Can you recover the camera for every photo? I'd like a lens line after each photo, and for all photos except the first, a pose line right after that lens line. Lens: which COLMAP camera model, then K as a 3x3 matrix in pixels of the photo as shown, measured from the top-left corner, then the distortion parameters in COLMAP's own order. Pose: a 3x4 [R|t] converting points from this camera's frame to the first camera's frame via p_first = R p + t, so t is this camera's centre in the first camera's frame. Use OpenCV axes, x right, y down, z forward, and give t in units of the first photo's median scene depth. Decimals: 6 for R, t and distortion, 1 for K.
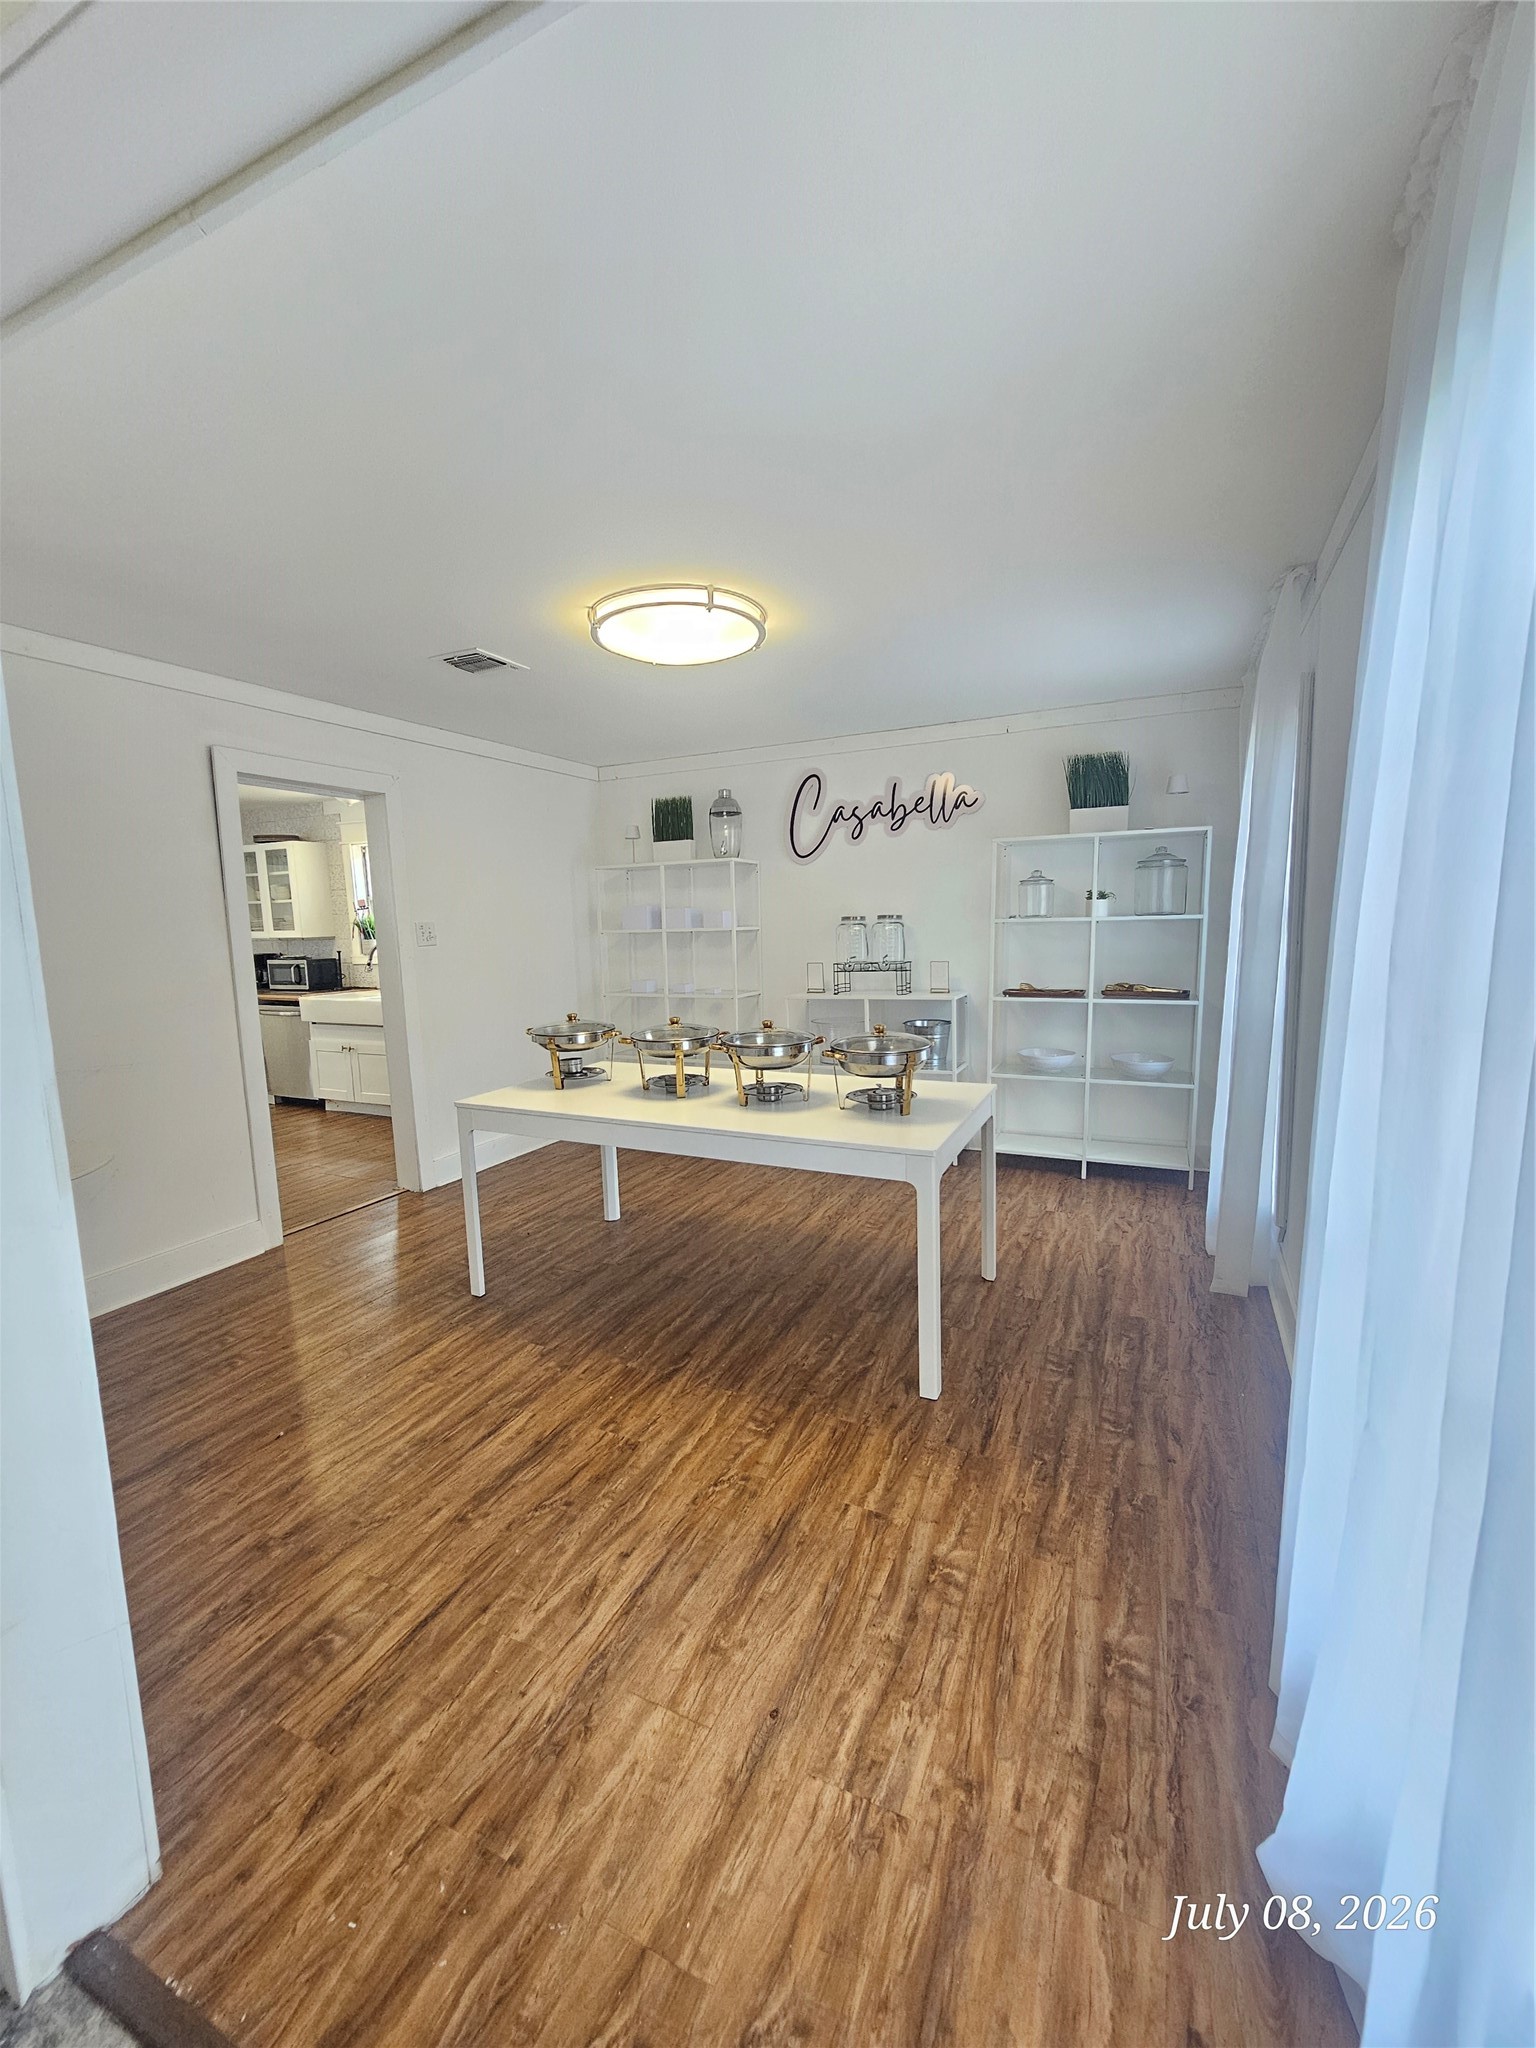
lens RADIAL K [[832.1, 0, 768.5], [0, 832.1, 1028.2], [0, 0, 1]] dist [-0.003649, 0.000020]
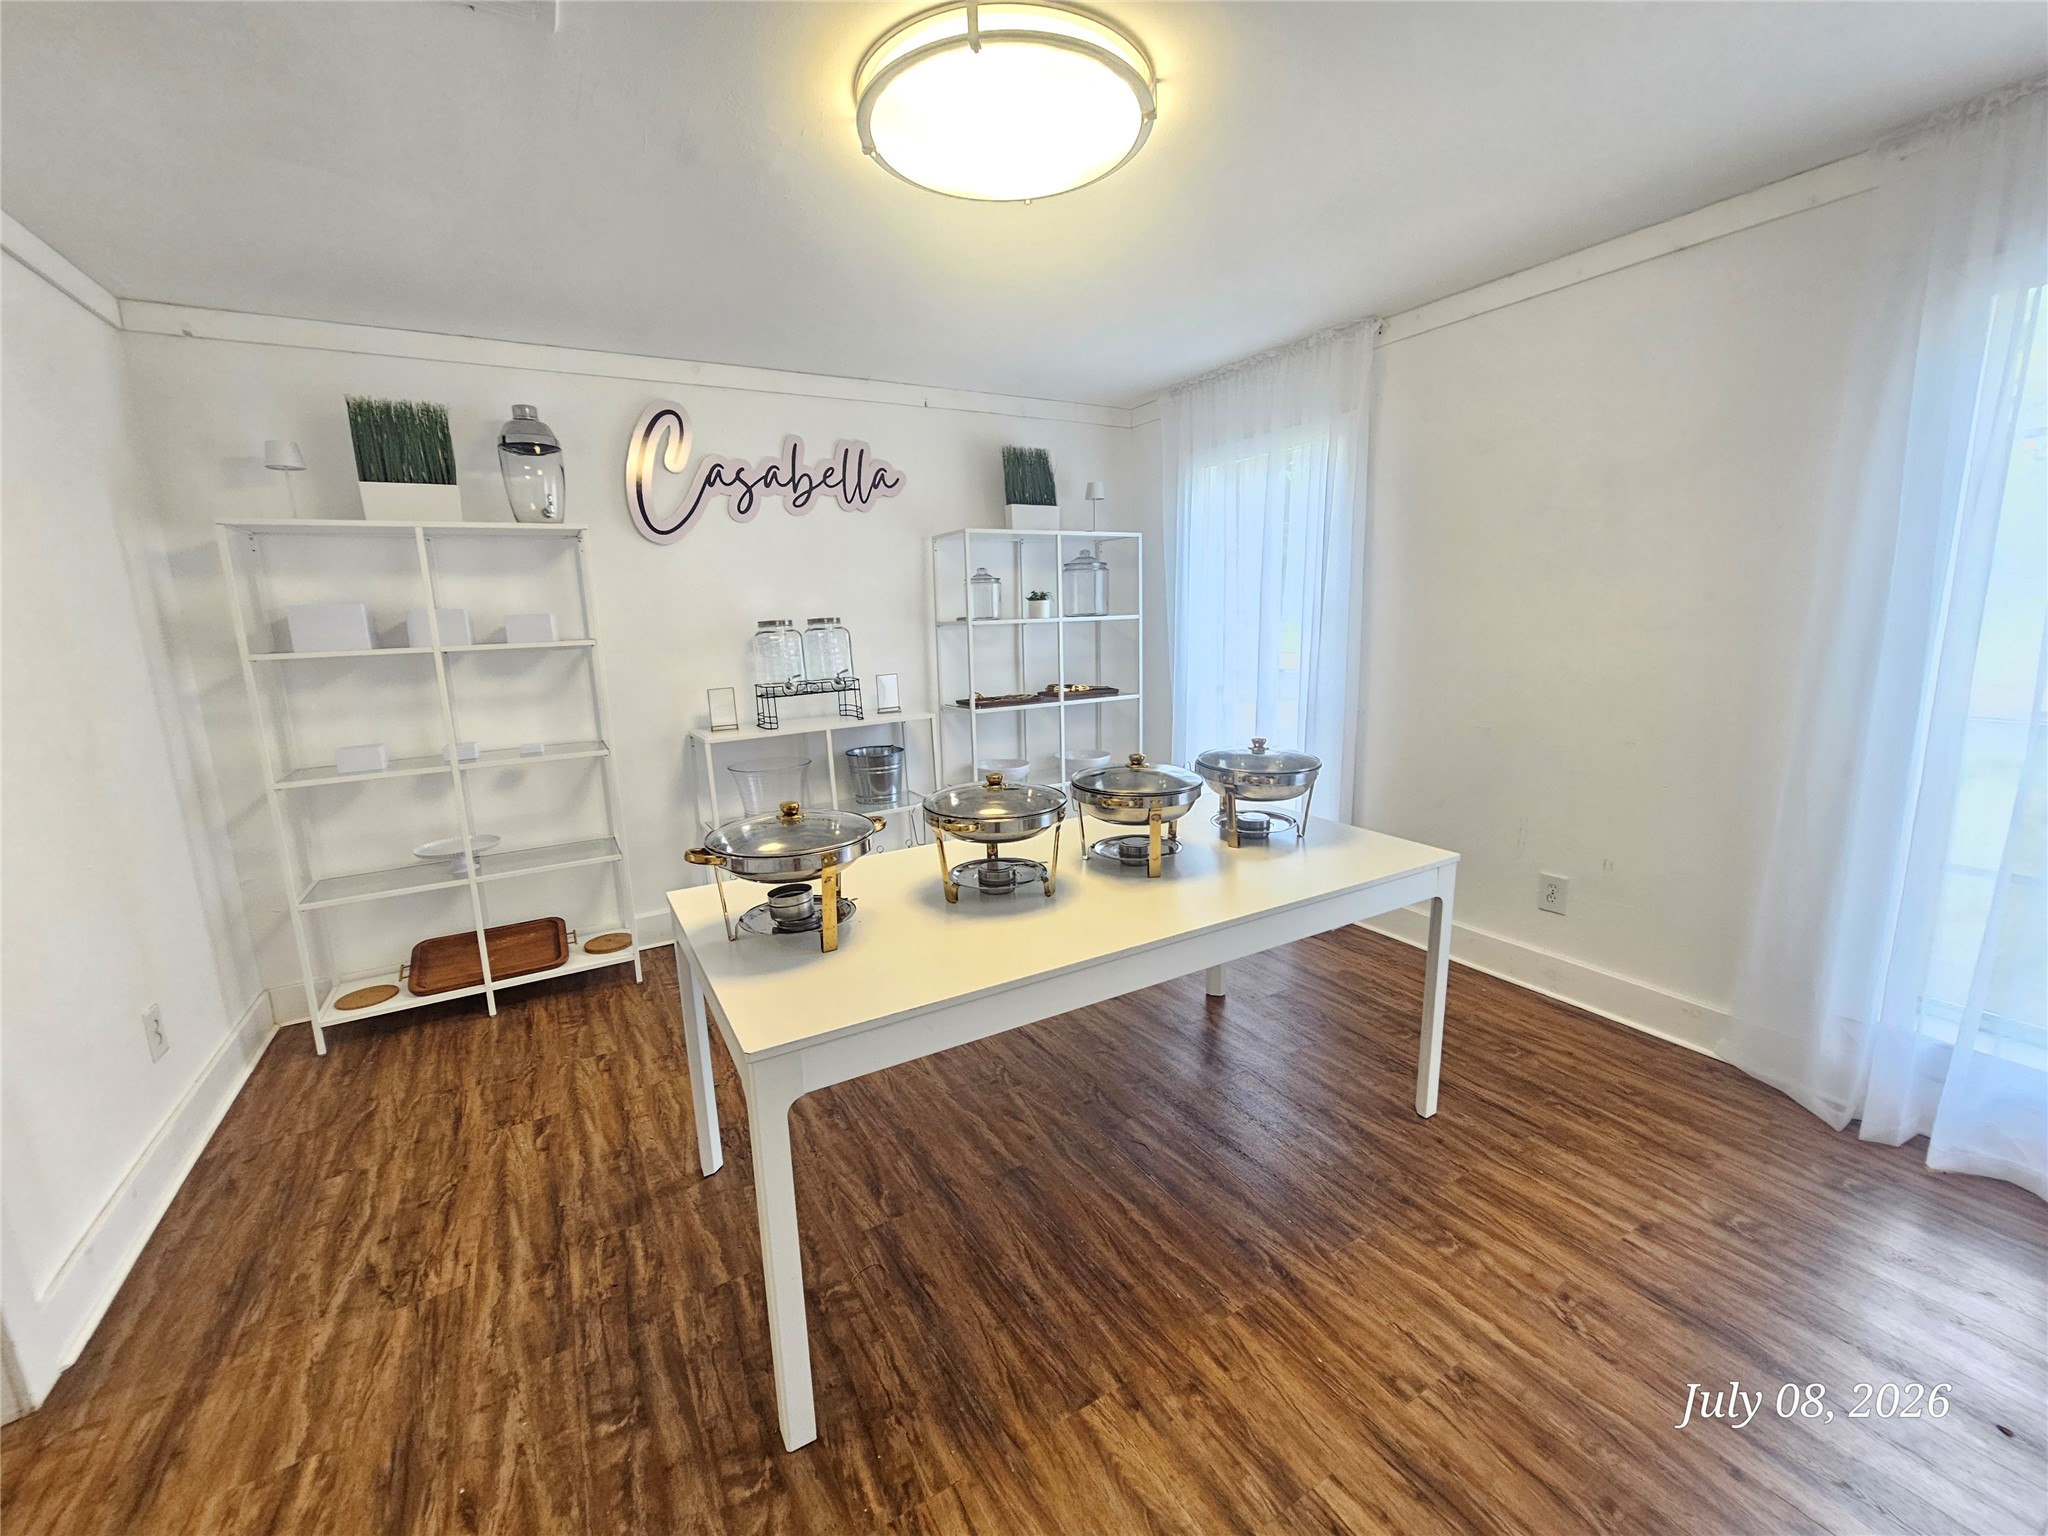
lens RADIAL K [[832.1, 0, 1031.9], [0, 832.1, 773.3], [0, 0, 1]] dist [-0.003649, 0.000020]
pose [[0.560346, -0.150674, 0.814438, -0.418918], [0.125541, 0.987404, 0.096299, -0.047964], [-0.818689, 0.048285, 0.572204, 0.437554]]
